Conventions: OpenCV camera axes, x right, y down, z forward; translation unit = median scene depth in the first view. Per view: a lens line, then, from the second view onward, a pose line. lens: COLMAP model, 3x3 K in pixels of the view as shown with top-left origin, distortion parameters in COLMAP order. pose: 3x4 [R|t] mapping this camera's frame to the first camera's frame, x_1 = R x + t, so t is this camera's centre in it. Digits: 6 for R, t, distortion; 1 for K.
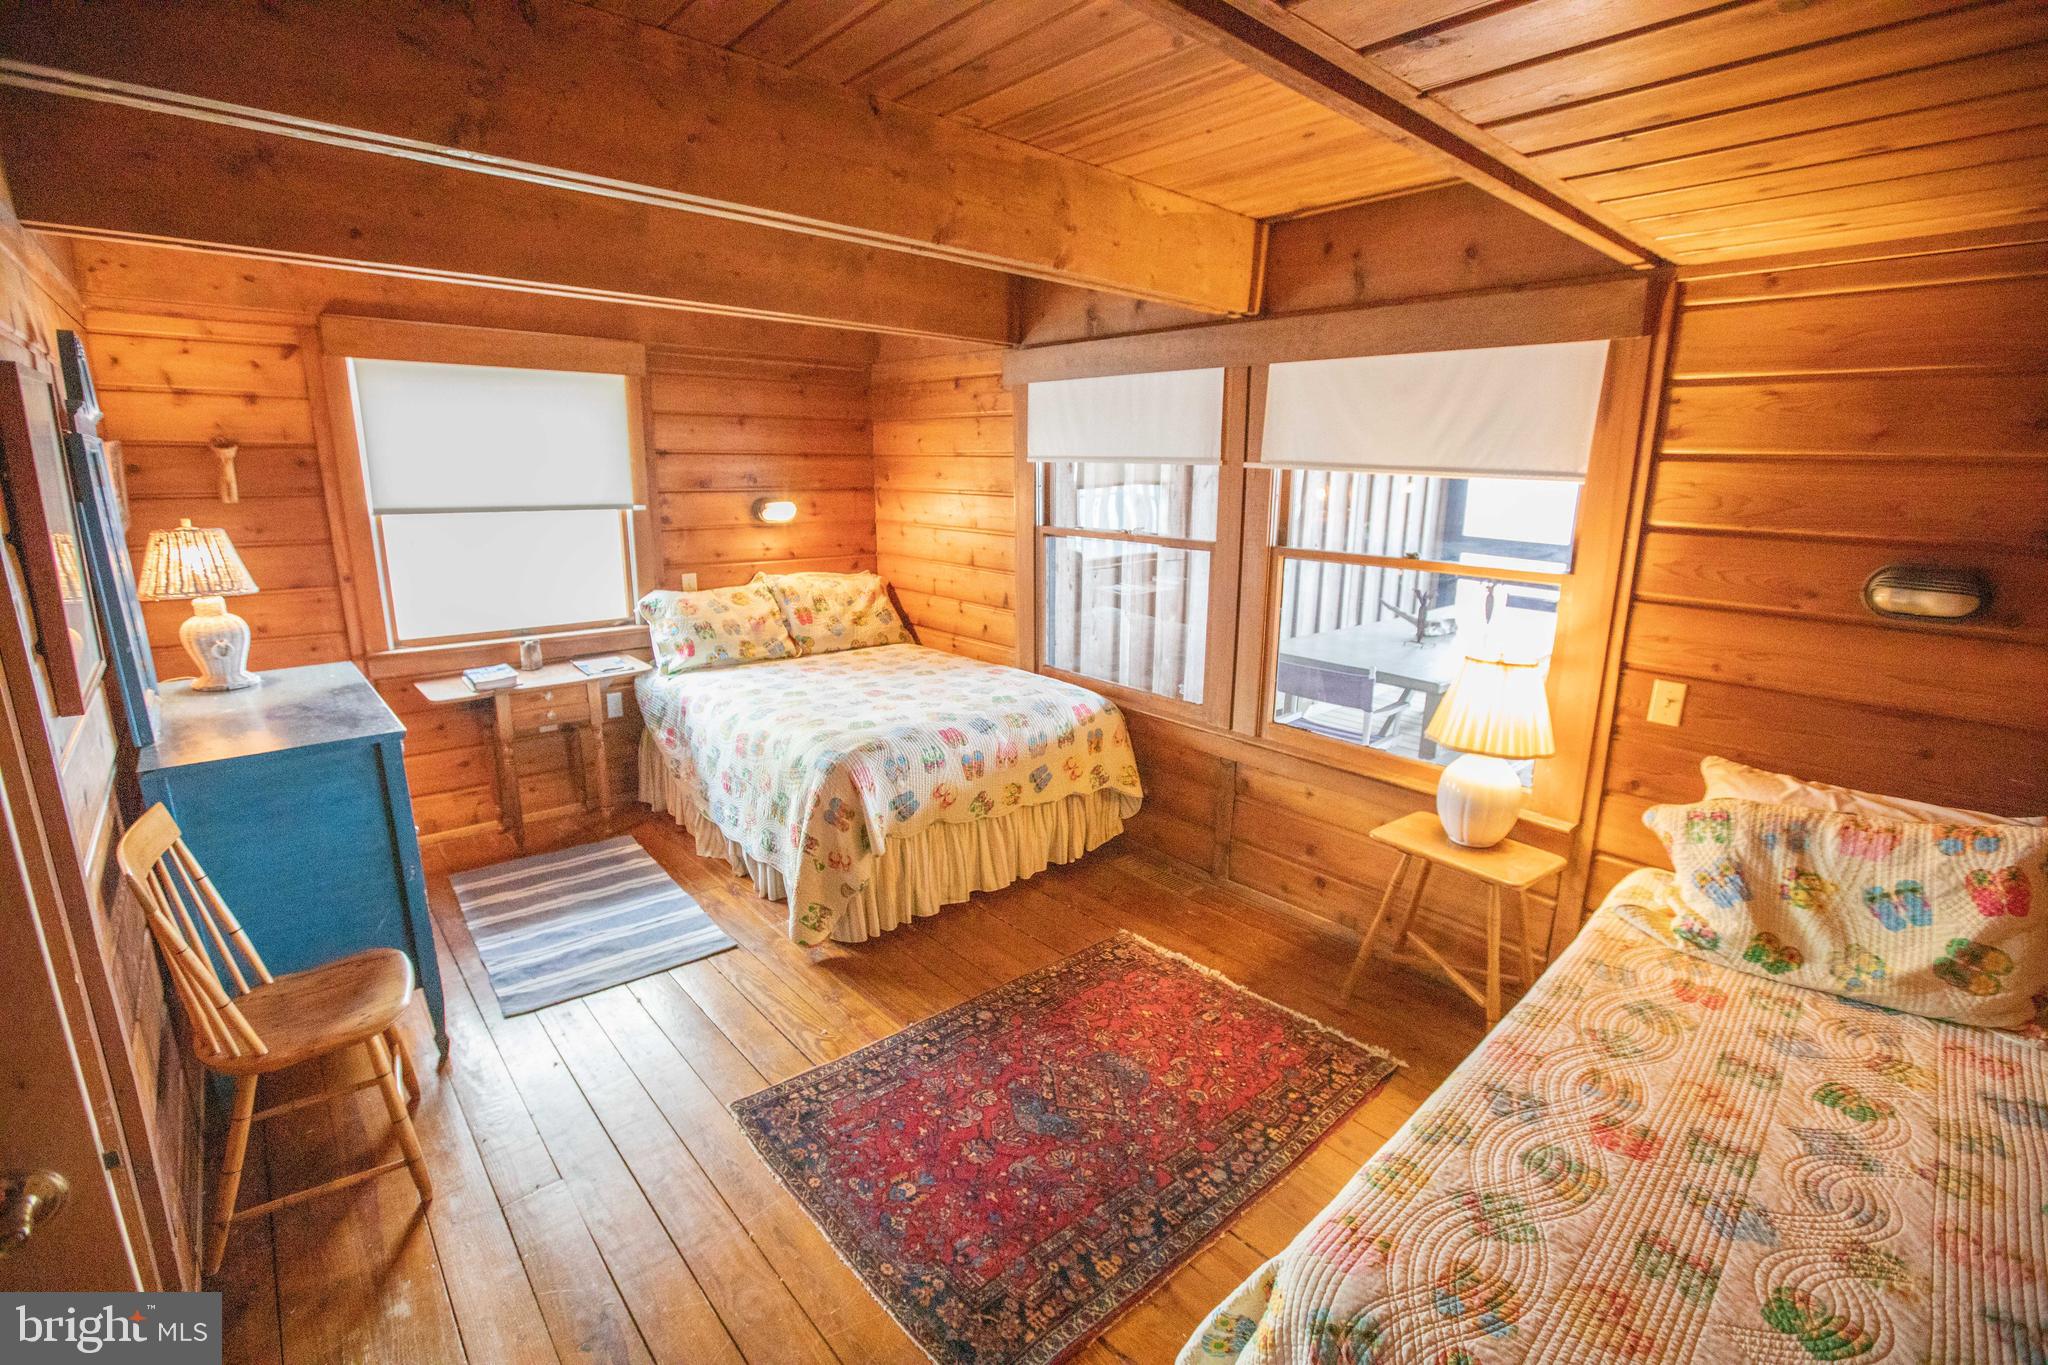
lens RADIAL K [[924.7, 0, 1012.9], [0, 924.7, 684.4], [0, 0, 1]] dist [-0.056406, 0.023993]
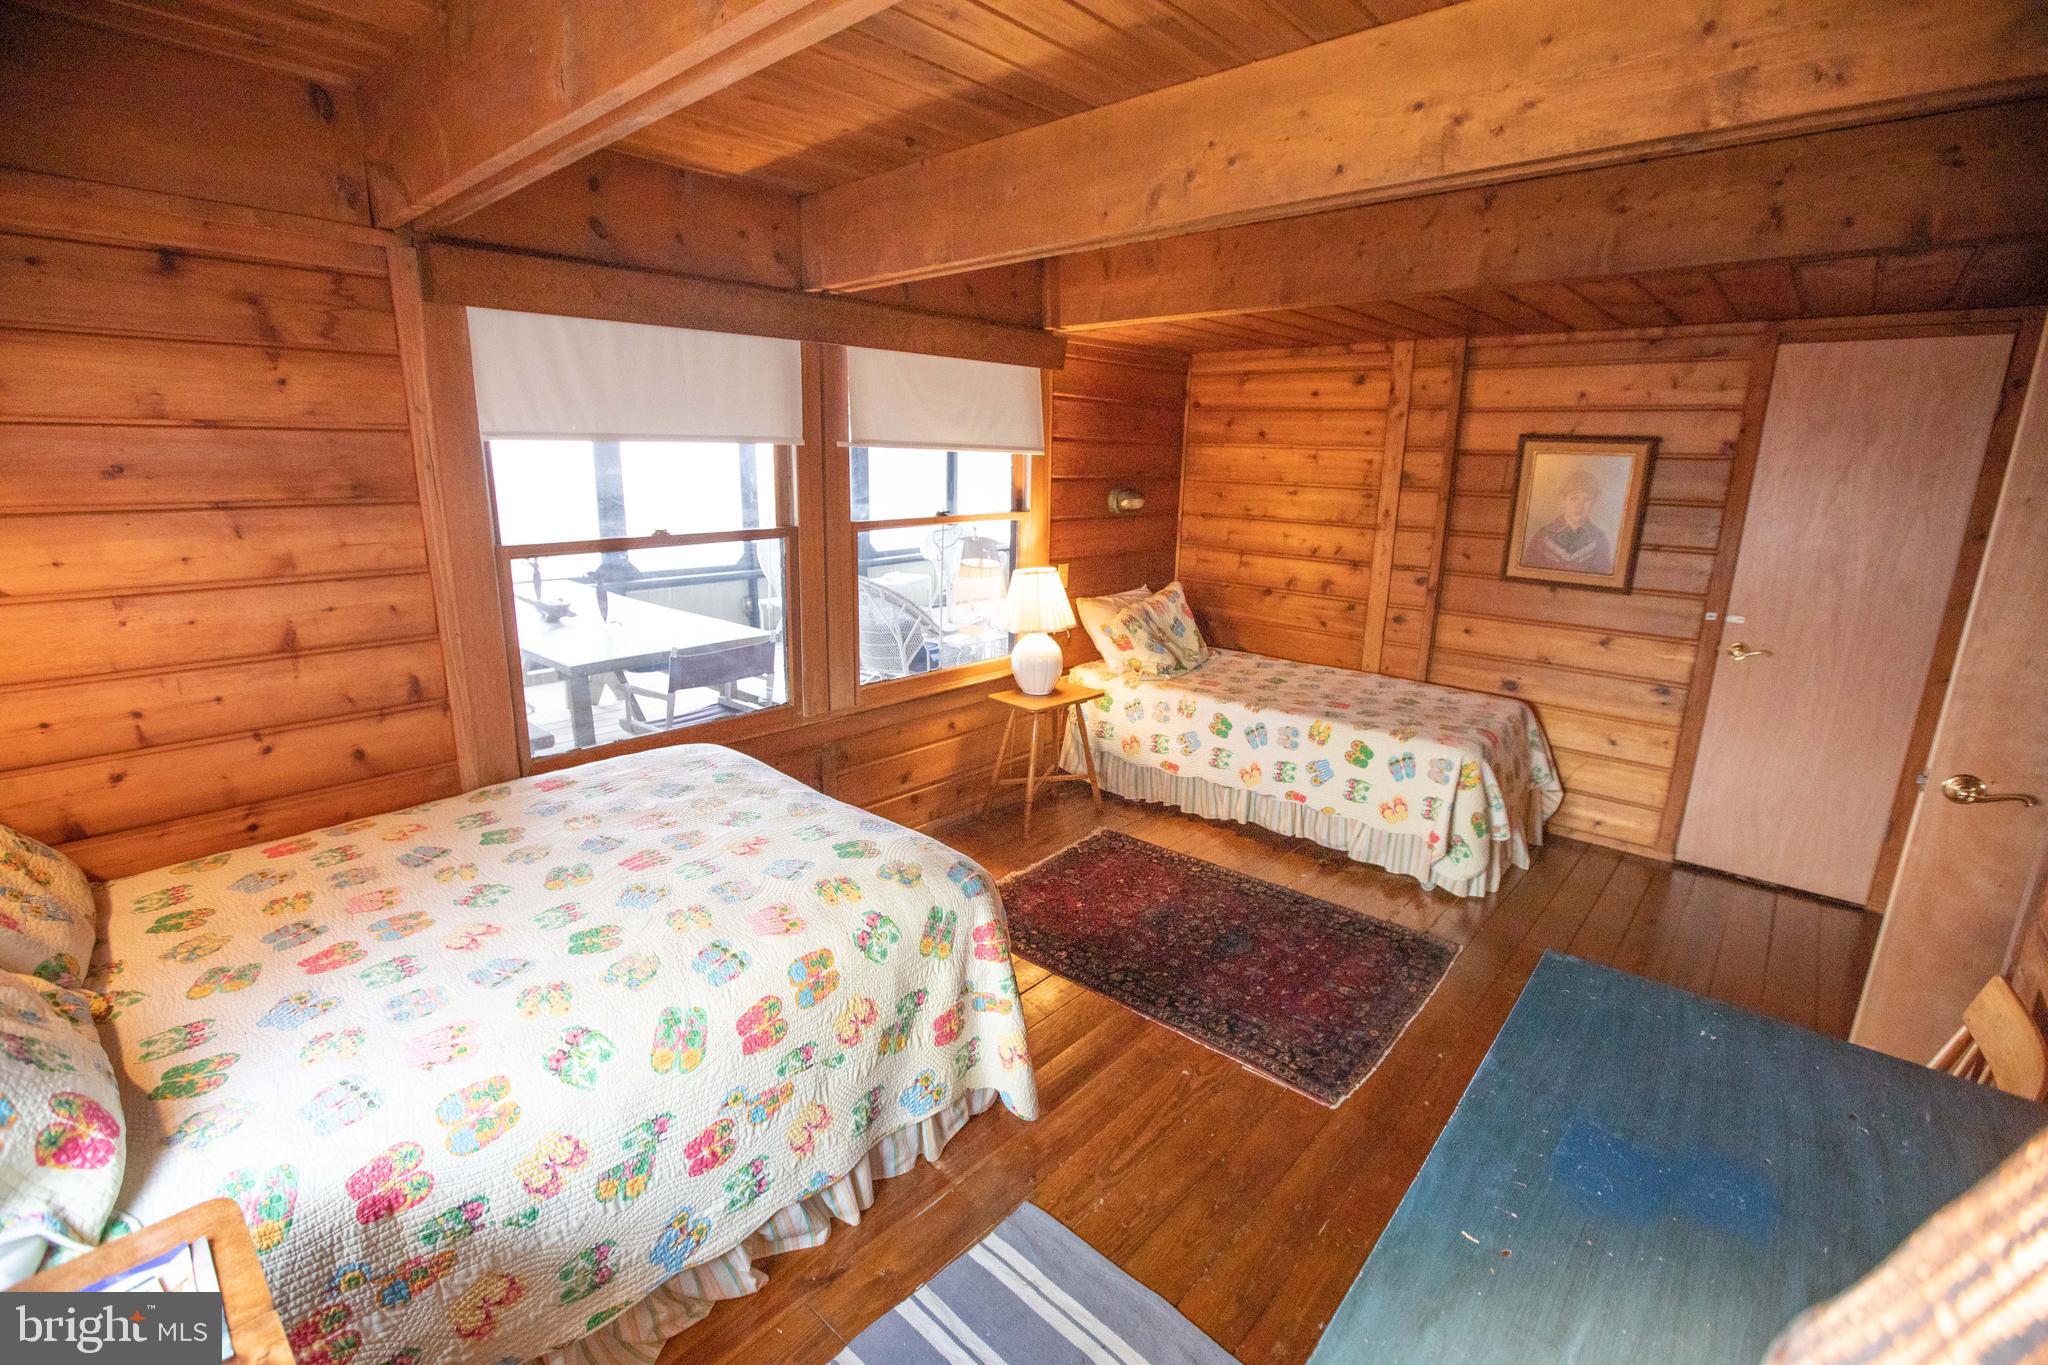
lens RADIAL K [[924.7, 0, 1012.9], [0, 924.7, 684.4], [0, 0, 1]] dist [-0.056406, 0.023993]
pose [[-0.114521, -0.256140, 0.959832, -0.794531], [0.218154, 0.936120, 0.275841, -0.226213], [-0.969172, 0.240981, -0.051327, 0.921411]]
